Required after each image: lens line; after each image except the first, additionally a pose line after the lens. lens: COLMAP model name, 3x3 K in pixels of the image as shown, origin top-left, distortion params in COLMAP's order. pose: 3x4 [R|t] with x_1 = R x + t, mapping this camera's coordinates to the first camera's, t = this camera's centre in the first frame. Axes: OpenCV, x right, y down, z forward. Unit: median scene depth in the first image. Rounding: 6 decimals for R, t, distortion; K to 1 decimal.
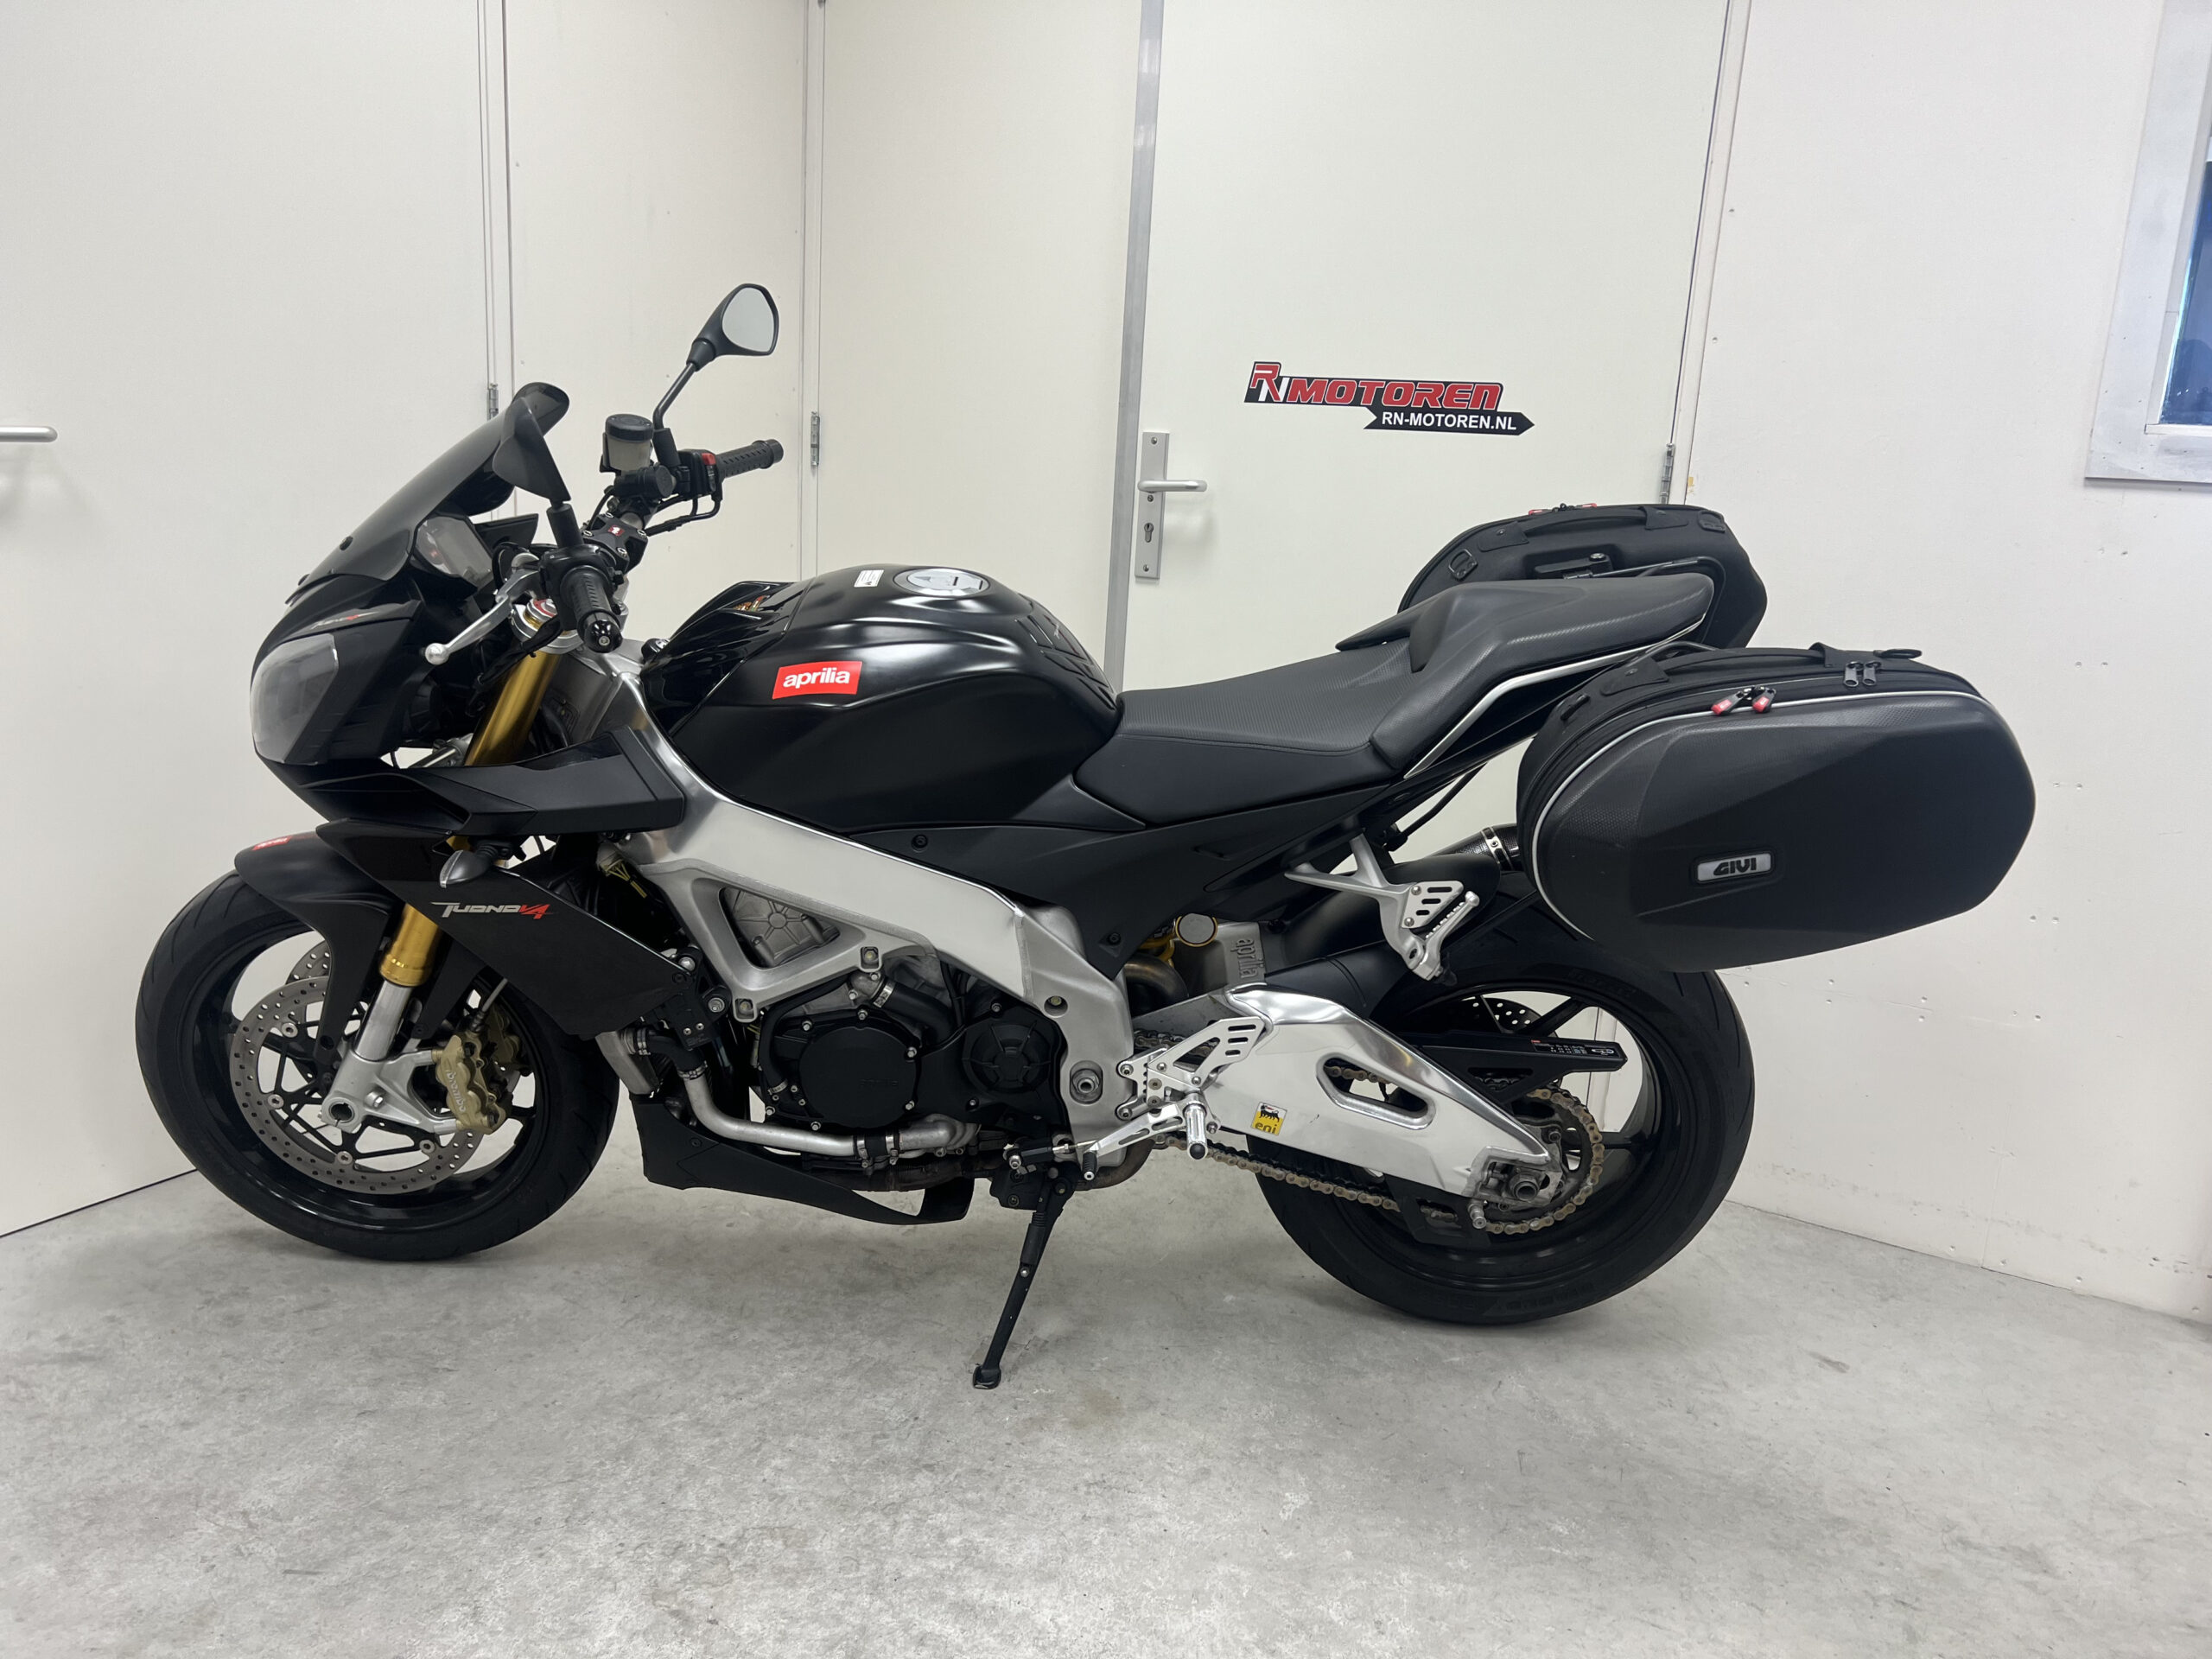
lens RADIAL K [[1686.7, 0, 1103.8], [0, 1686.7, 819.3], [0, 0, 1]] dist [0.057503, -0.073319]
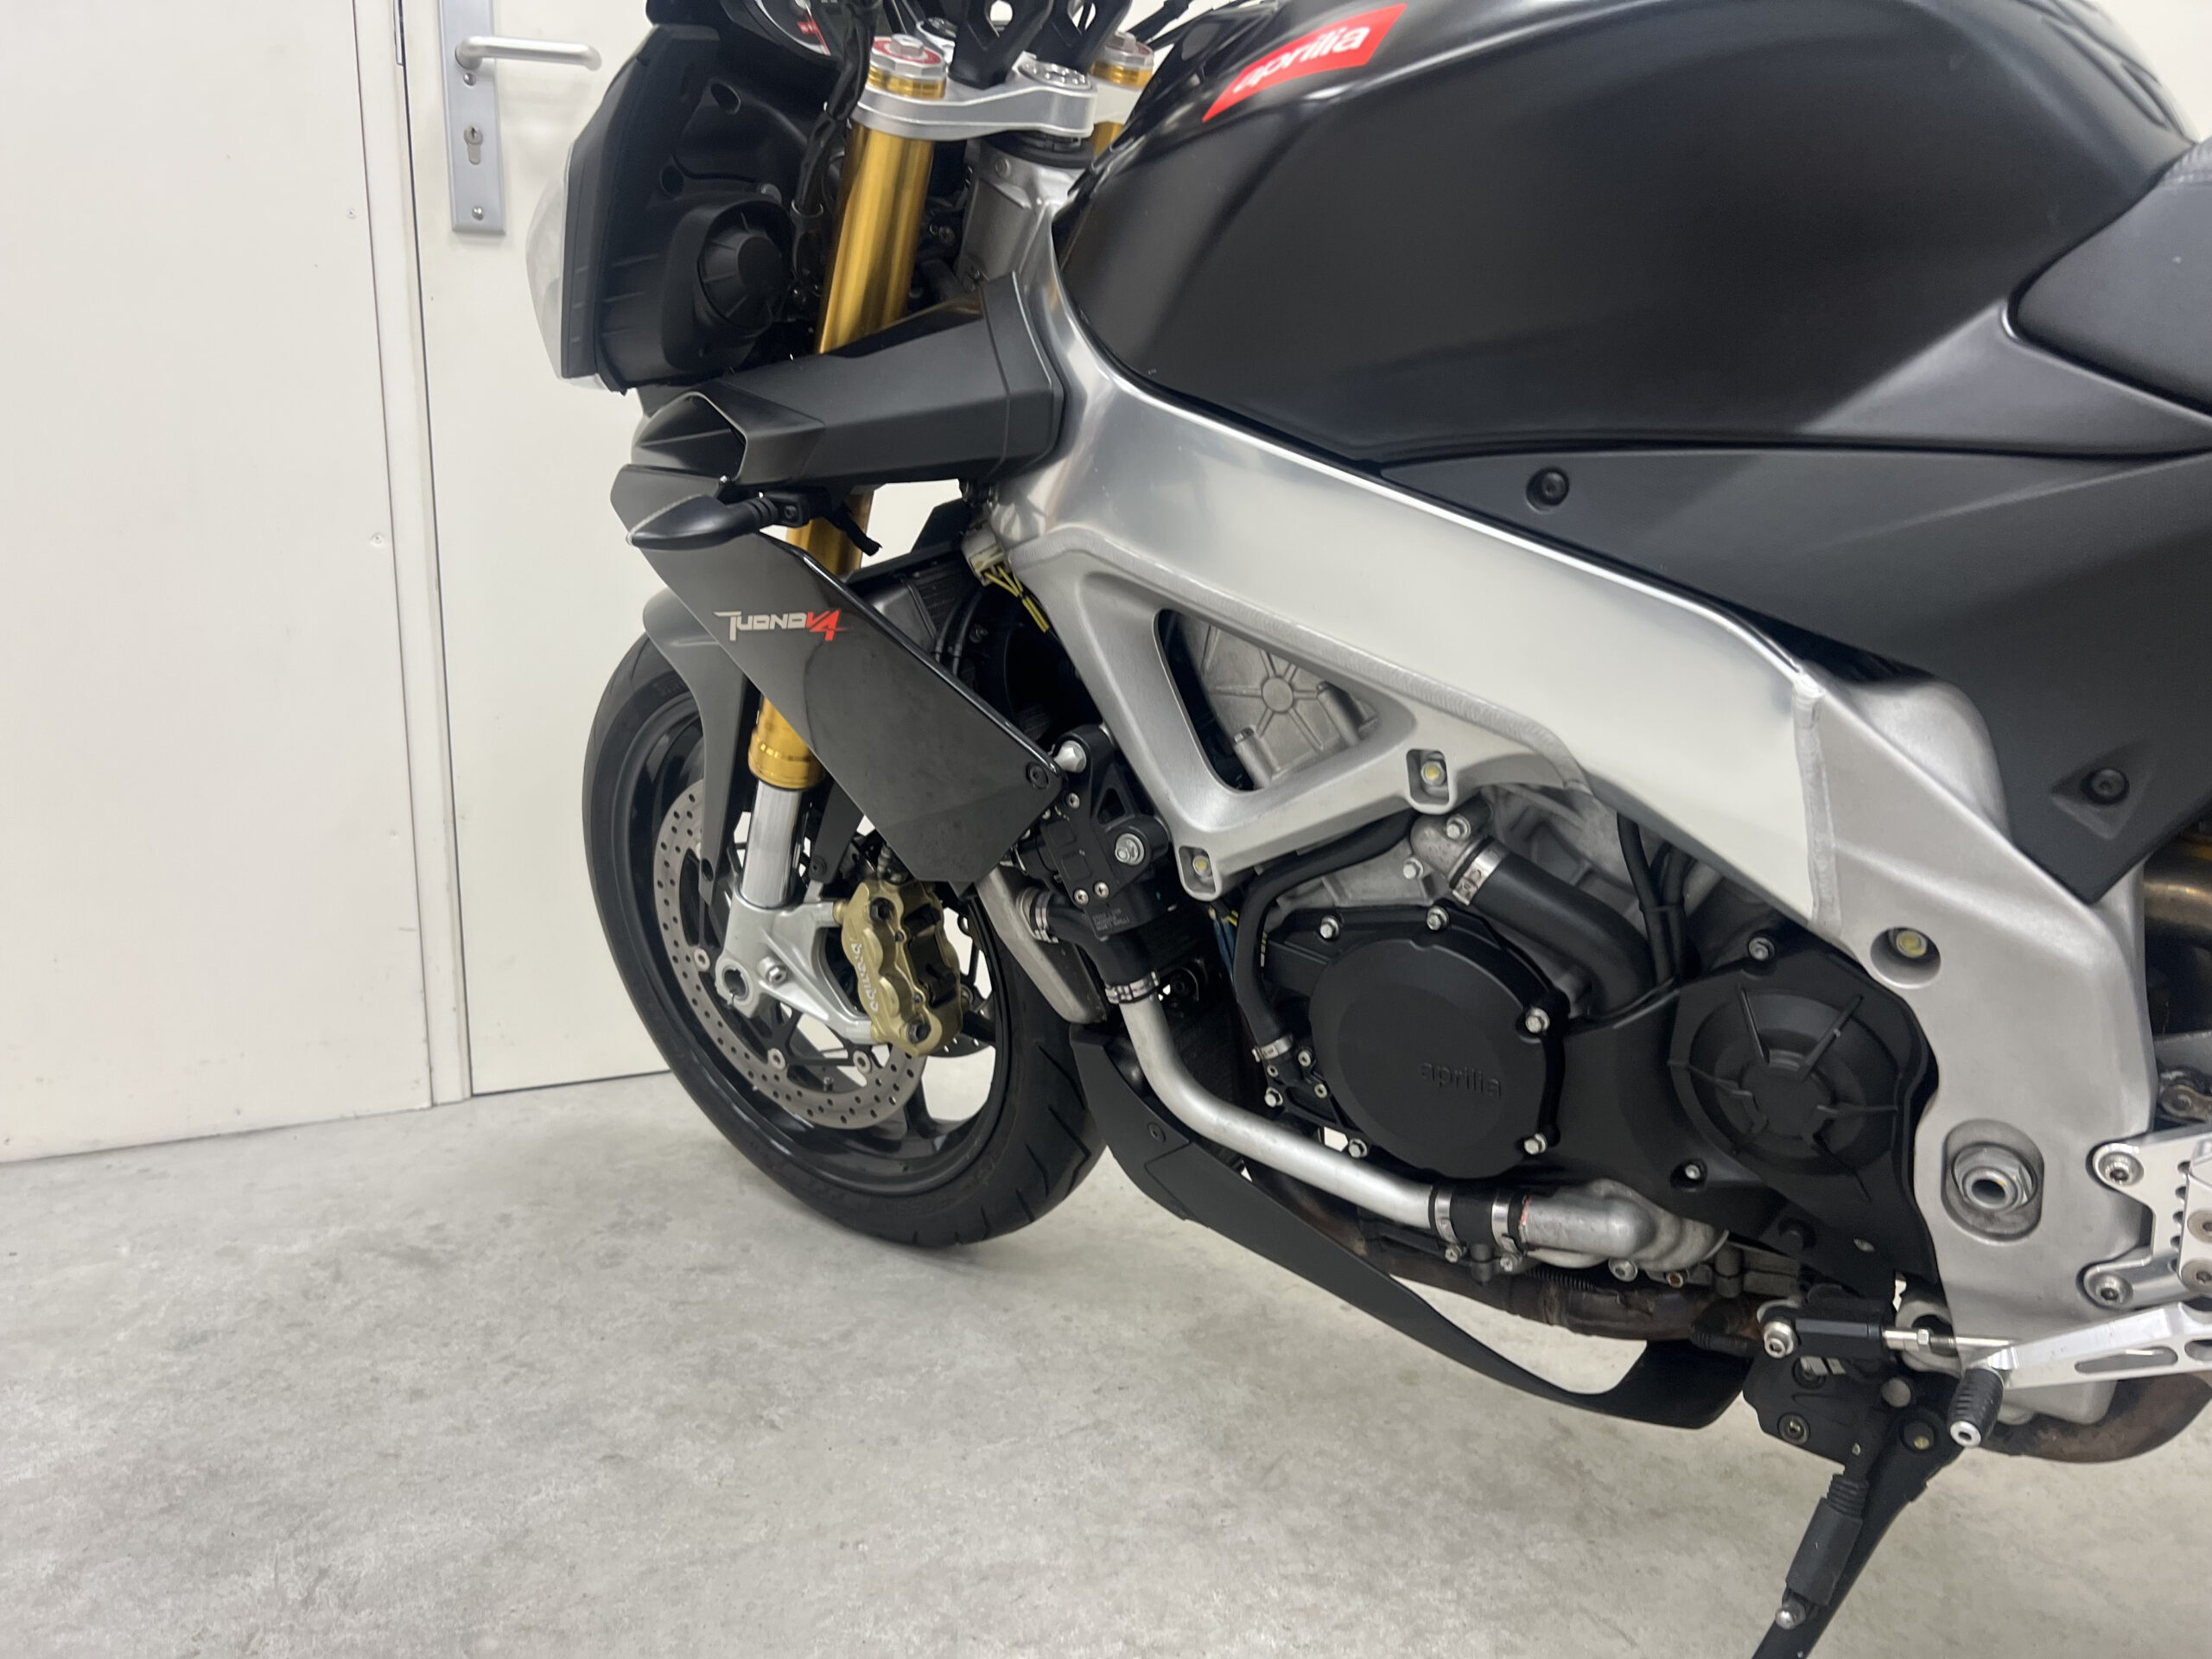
lens RADIAL K [[1677.6, 0, 1092.2], [0, 1677.6, 801.4], [0, 0, 1]] dist [0.051354, -0.060493]
pose [[0.801875, 0.080728, -0.592013, 0.044303], [-0.101392, 0.994845, -0.001676, 0.091347], [0.588826, 0.061369, 0.805927, 0.563651]]
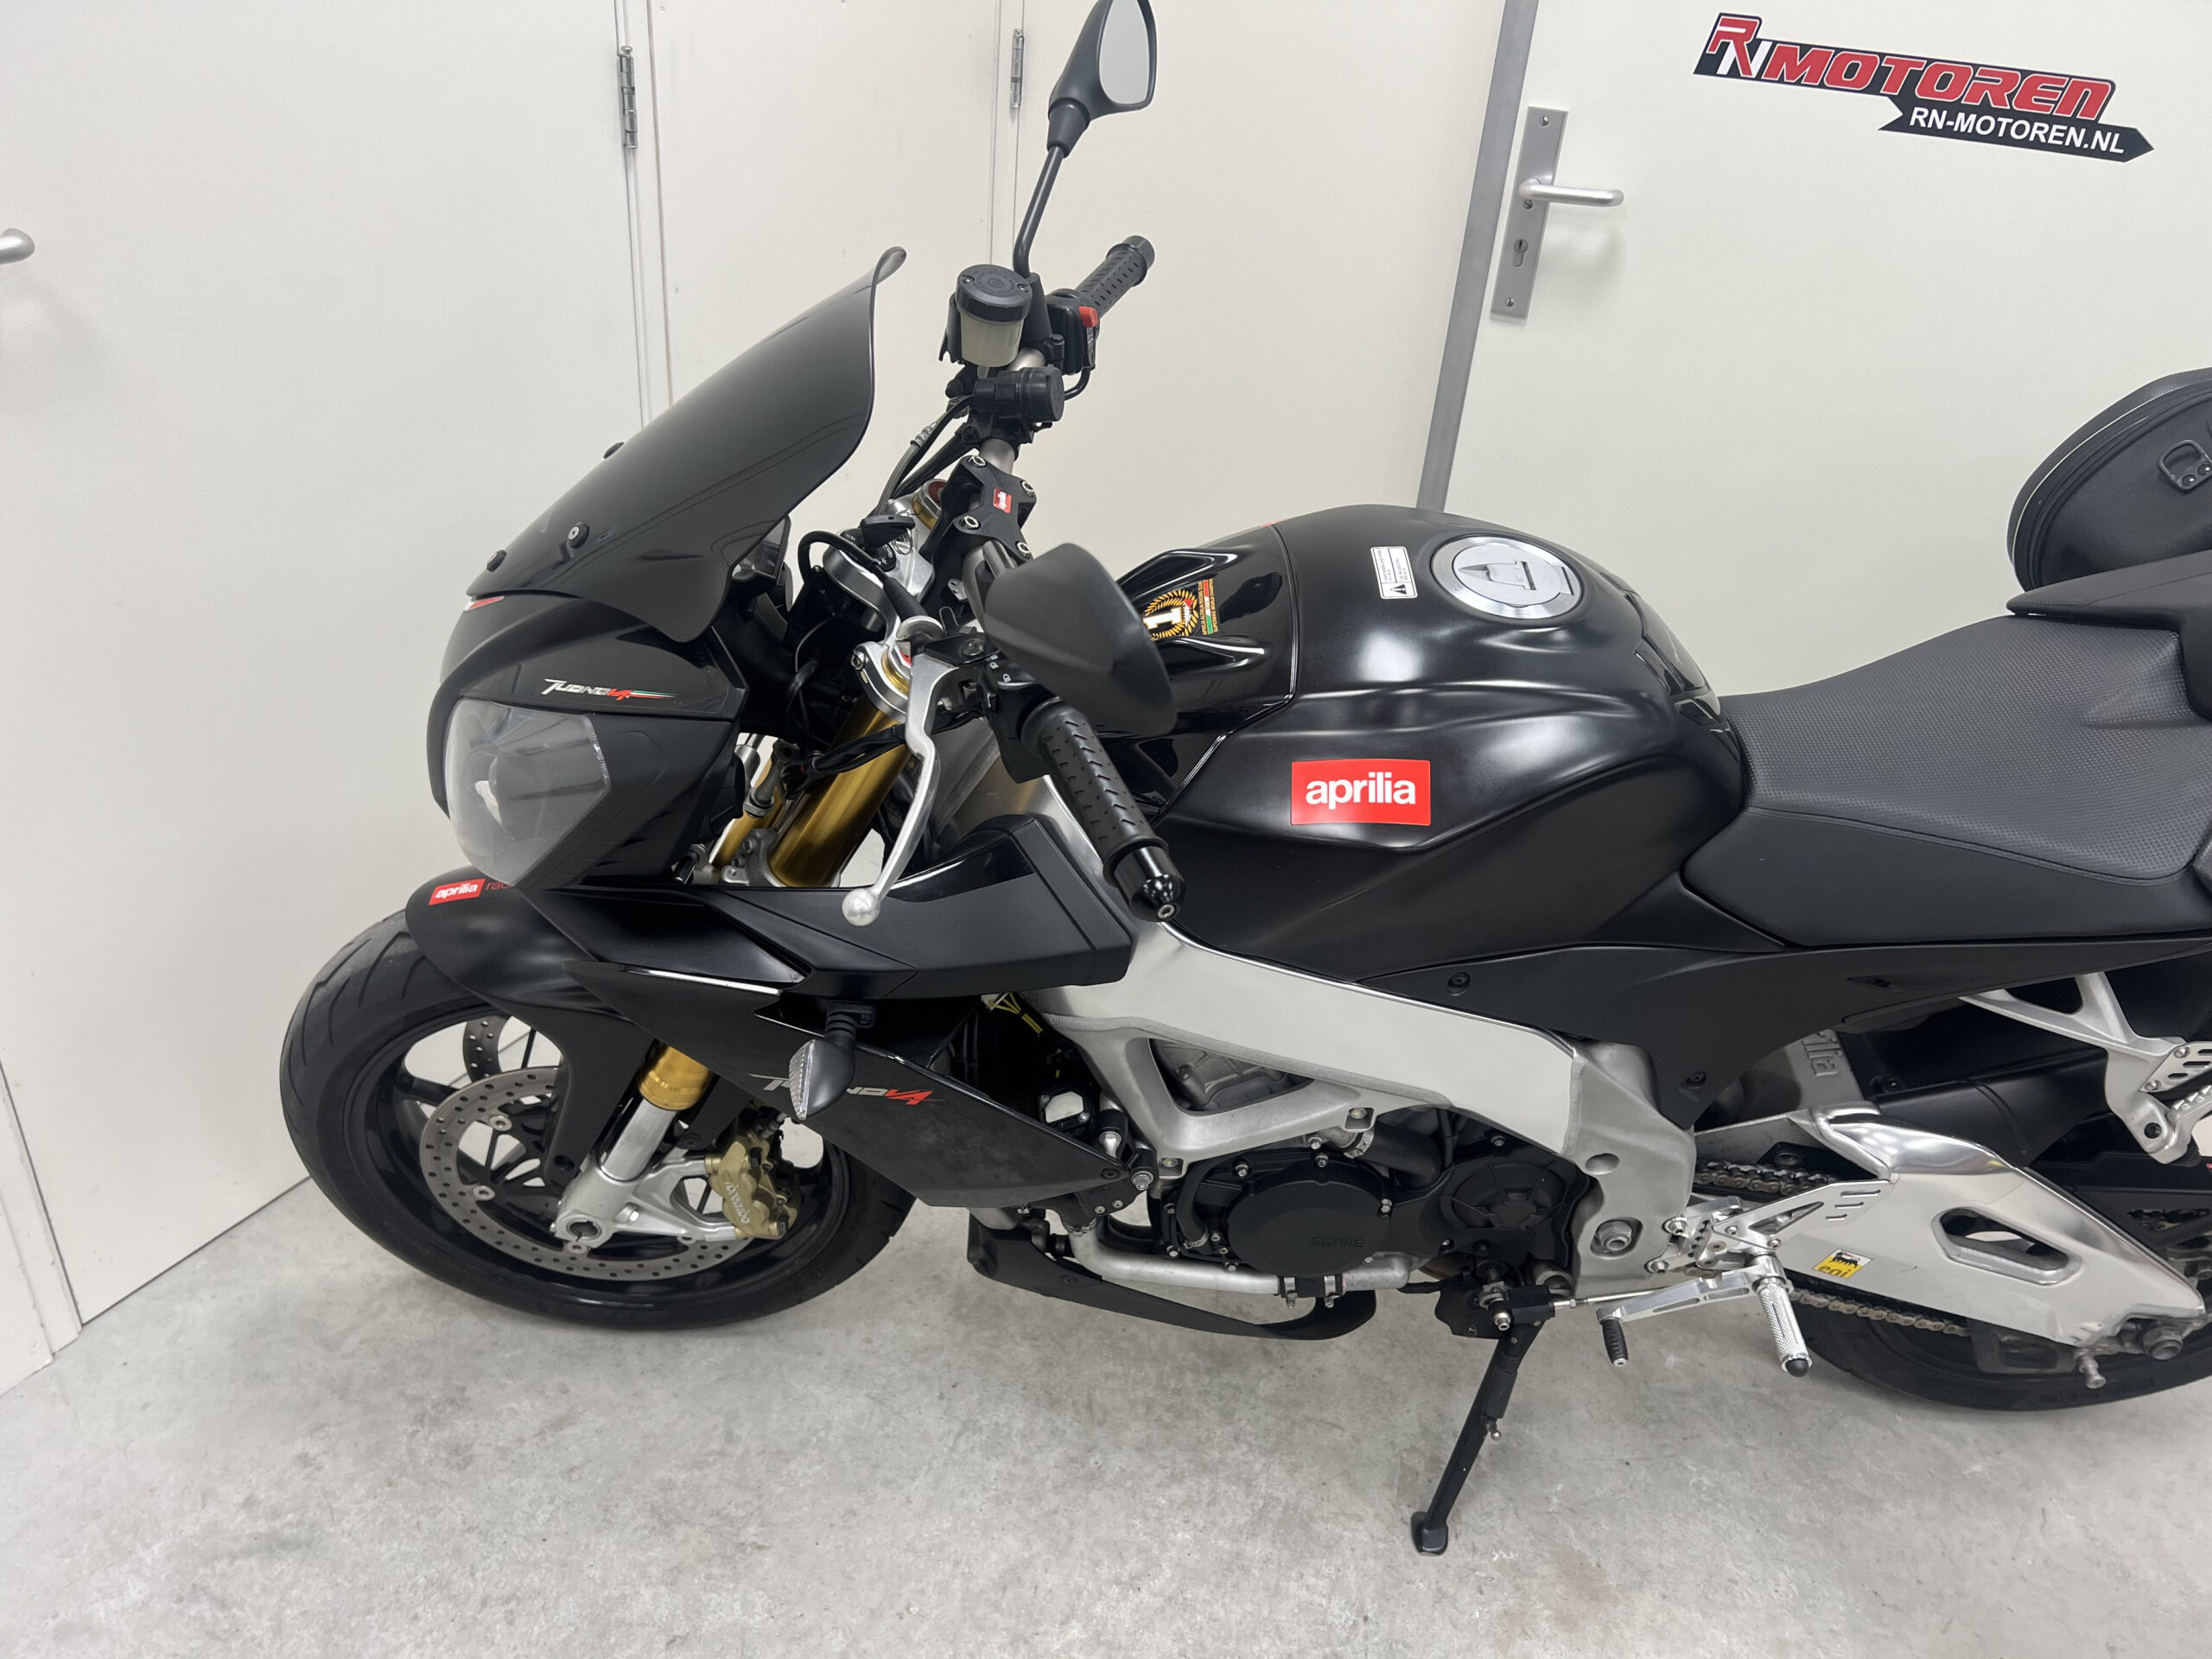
lens RADIAL K [[1697.4, 0, 1108.9], [0, 1697.4, 821.5], [0, 0, 1]] dist [0.051656, -0.065866]
pose [[0.999671, 0.008451, 0.024234, -0.244072], [-0.015314, 0.954138, 0.298976, -0.227937], [-0.020596, -0.299249, 0.953953, 0.345426]]
